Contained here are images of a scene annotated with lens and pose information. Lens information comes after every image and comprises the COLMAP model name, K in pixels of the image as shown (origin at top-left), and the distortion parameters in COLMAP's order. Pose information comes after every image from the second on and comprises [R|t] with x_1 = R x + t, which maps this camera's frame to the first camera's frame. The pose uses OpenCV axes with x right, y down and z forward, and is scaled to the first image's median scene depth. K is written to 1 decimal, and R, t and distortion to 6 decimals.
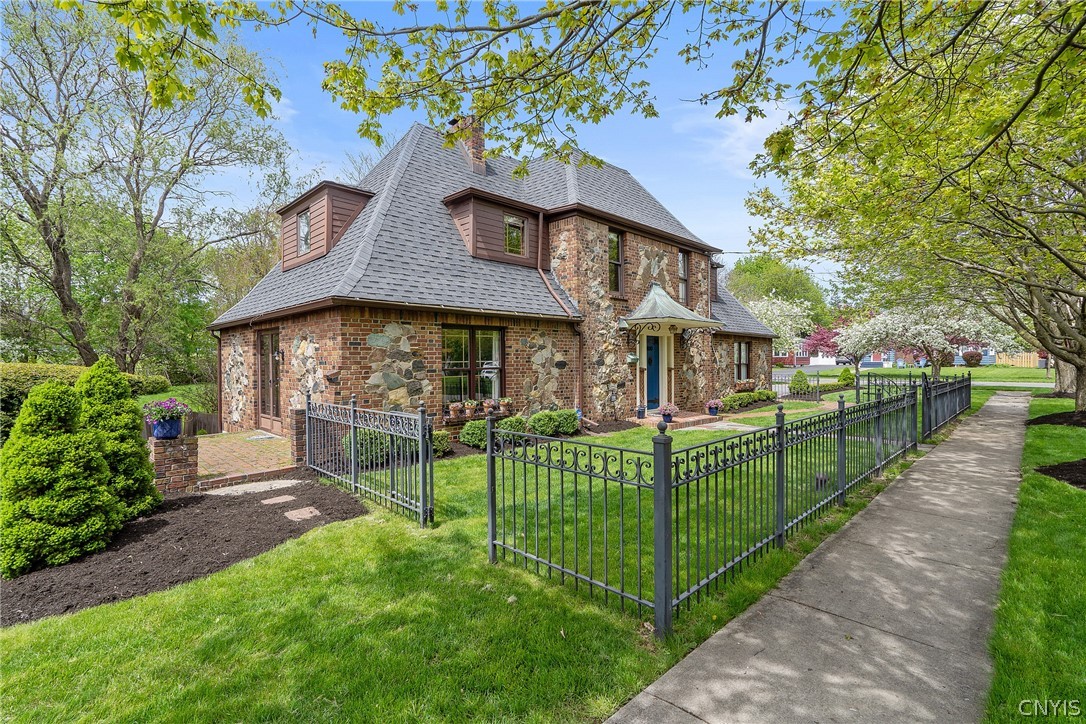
lens RADIAL K [[502.8, 0, 542.9], [0, 502.8, 357.1], [0, 0, 1]] dist [0.000025, -0.000027]
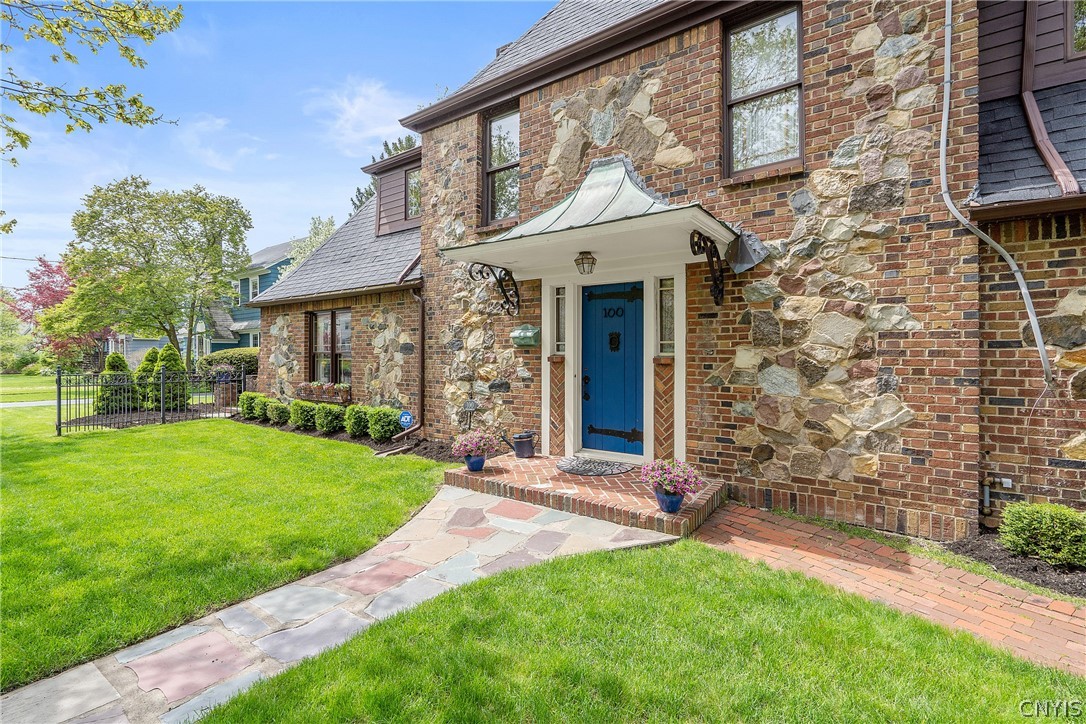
lens RADIAL K [[502.8, 0, 542.9], [0, 502.8, 357.1], [0, 0, 1]] dist [0.000025, -0.000027]
pose [[0.145549, 0.002472, -0.989348, 0.725346], [-0.001445, 0.999996, 0.002286, 0.023518], [0.989350, 0.001097, 0.145552, 0.993799]]
